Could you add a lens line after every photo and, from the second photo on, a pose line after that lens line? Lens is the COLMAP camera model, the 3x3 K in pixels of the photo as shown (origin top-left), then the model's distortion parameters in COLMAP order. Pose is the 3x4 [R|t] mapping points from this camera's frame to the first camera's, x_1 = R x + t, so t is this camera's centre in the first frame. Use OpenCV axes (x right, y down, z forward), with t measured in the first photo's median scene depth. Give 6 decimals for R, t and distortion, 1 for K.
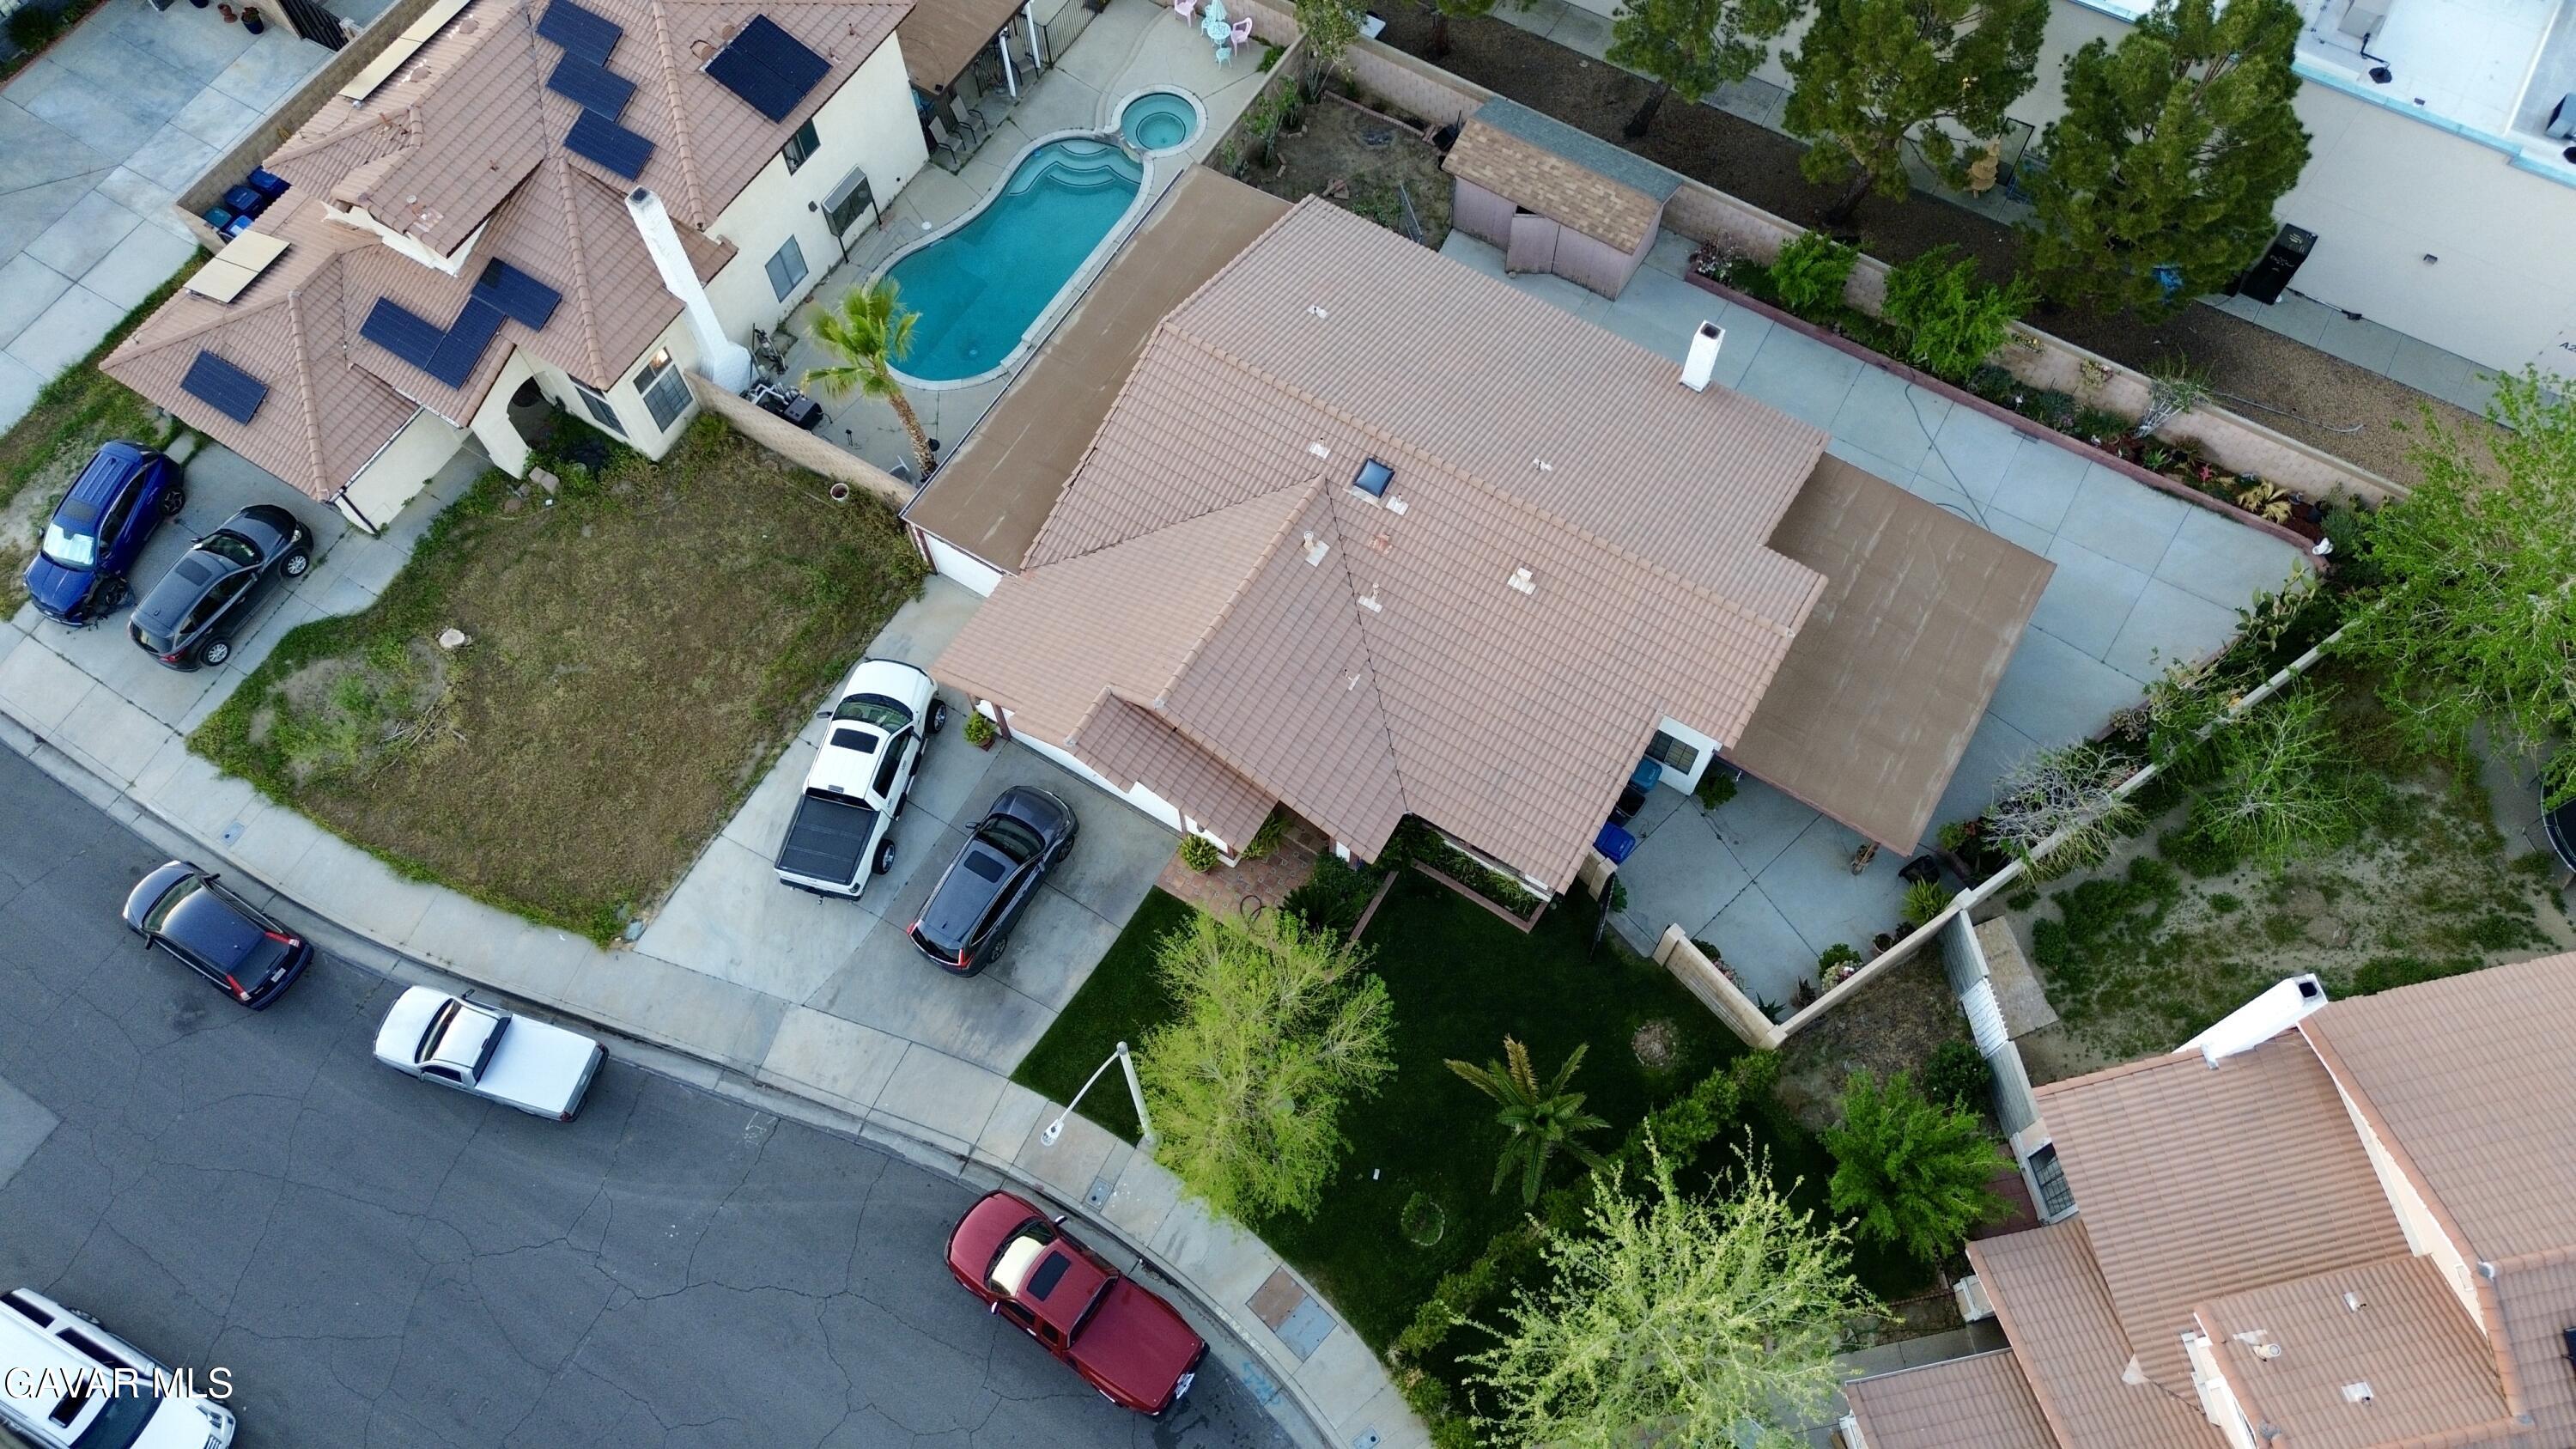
lens RADIAL K [[1819.0, 0, 1288.0], [0, 1819.0, 724.5], [0, 0, 1]] dist [0.065201, -0.066345]
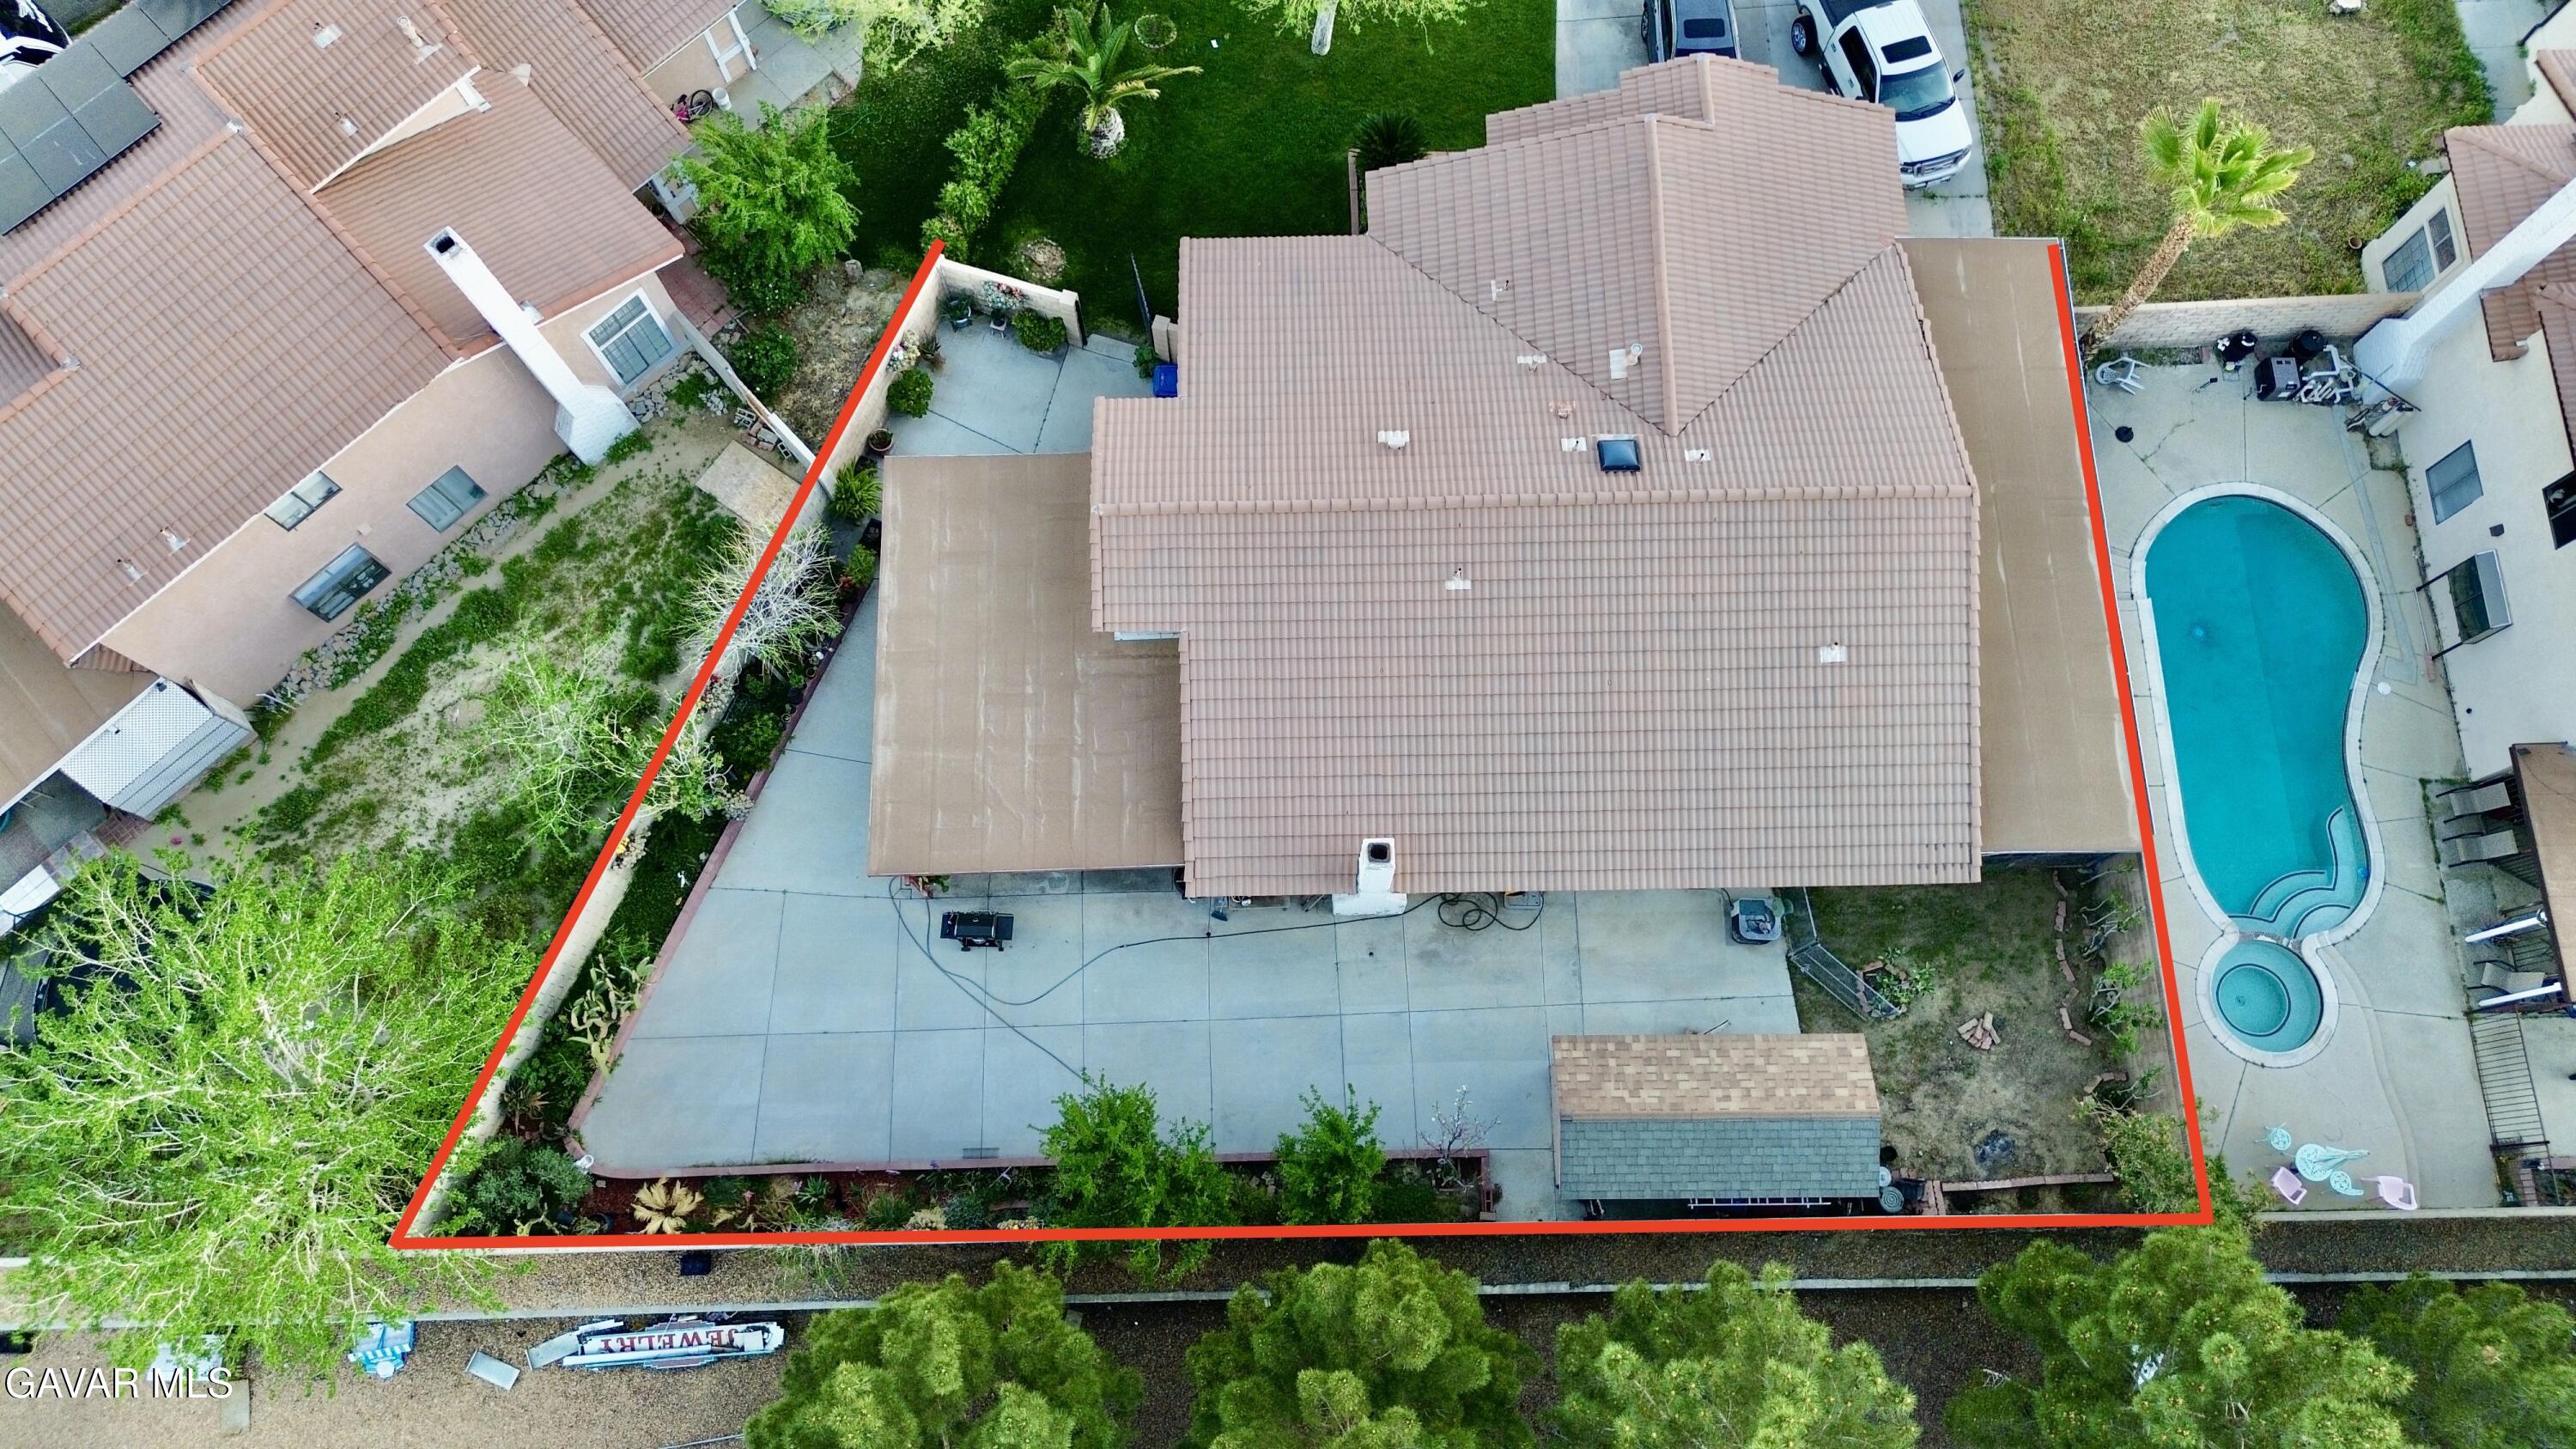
lens RADIAL K [[1819.0, 0, 1288.0], [0, 1819.0, 724.5], [0, 0, 1]] dist [0.065201, -0.066345]
pose [[-0.841619, 0.520805, -0.142972, 0.340406], [-0.484559, -0.611267, 0.625743, -0.627290], [0.238496, 0.595915, 0.766815, 0.390057]]
